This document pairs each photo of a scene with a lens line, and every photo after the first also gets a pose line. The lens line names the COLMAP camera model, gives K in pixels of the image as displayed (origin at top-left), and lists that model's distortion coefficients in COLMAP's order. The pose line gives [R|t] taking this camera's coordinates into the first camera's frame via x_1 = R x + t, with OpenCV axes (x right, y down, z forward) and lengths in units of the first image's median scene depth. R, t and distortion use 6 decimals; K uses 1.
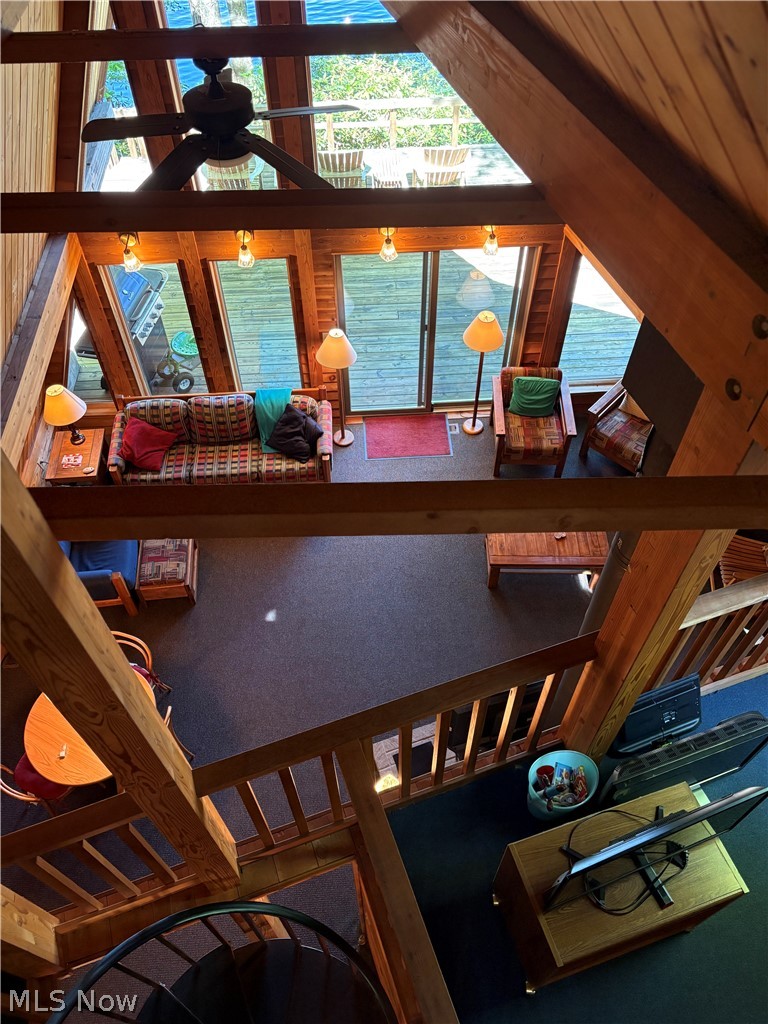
lens RADIAL K [[781.3, 0, 388.8], [0, 781.3, 515.3], [0, 0, 1]] dist [0.051207, -0.058877]
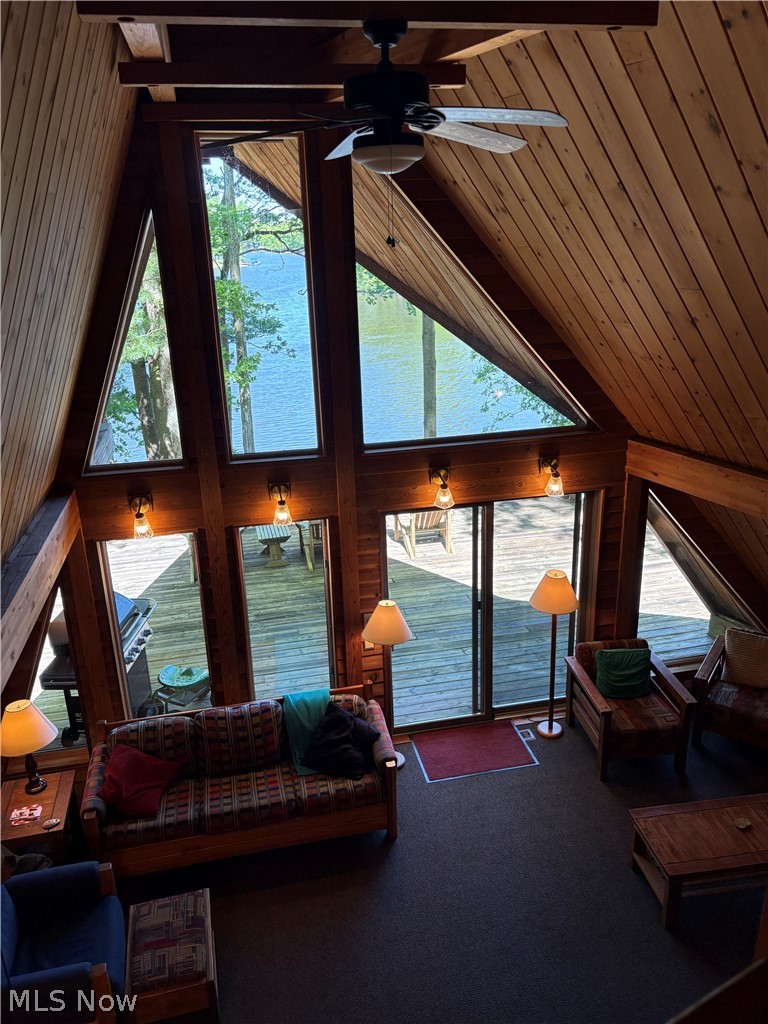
lens RADIAL K [[781.3, 0, 382.1], [0, 781.3, 520.1], [0, 0, 1]] dist [0.051207, -0.058877]
pose [[0.988841, -0.076861, 0.127615, -0.161275], [0.133806, 0.834820, -0.534015, 0.123991], [-0.065490, 0.545131, 0.835789, 0.257222]]
